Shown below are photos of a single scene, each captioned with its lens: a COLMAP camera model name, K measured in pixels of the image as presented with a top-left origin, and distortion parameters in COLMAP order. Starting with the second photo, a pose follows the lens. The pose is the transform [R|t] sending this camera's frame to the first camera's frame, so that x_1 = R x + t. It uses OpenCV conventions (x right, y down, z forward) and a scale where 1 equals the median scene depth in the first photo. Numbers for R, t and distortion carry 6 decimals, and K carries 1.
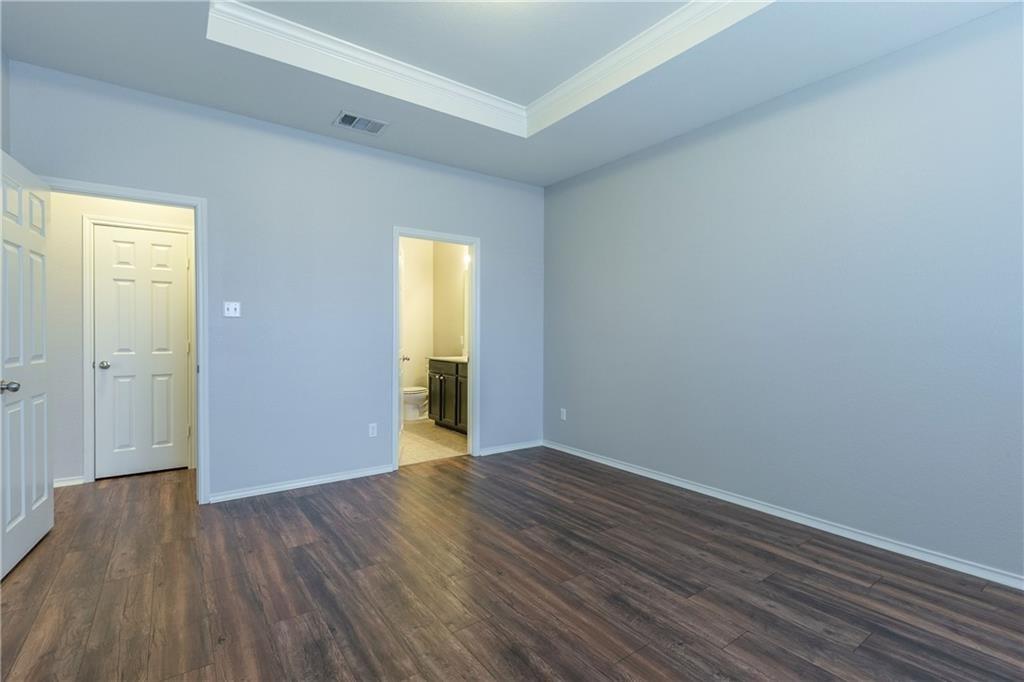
lens RADIAL K [[465.7, 0, 512.0], [0, 465.7, 341.0], [0, 0, 1]] dist [0.000304, -0.000422]
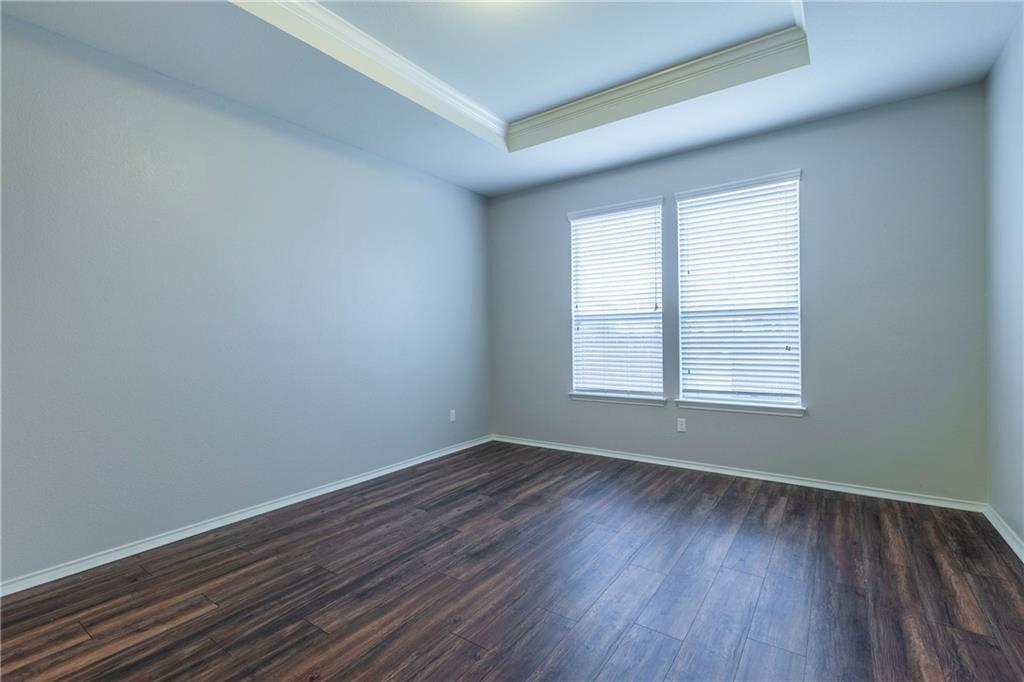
lens RADIAL K [[465.7, 0, 512.0], [0, 465.7, 341.0], [0, 0, 1]] dist [0.000304, -0.000422]
pose [[-0.322453, -0.011347, 0.946517, -0.746579], [0.026609, 0.999424, 0.021046, -0.014808], [-0.946211, 0.031972, -0.321965, 1.028142]]
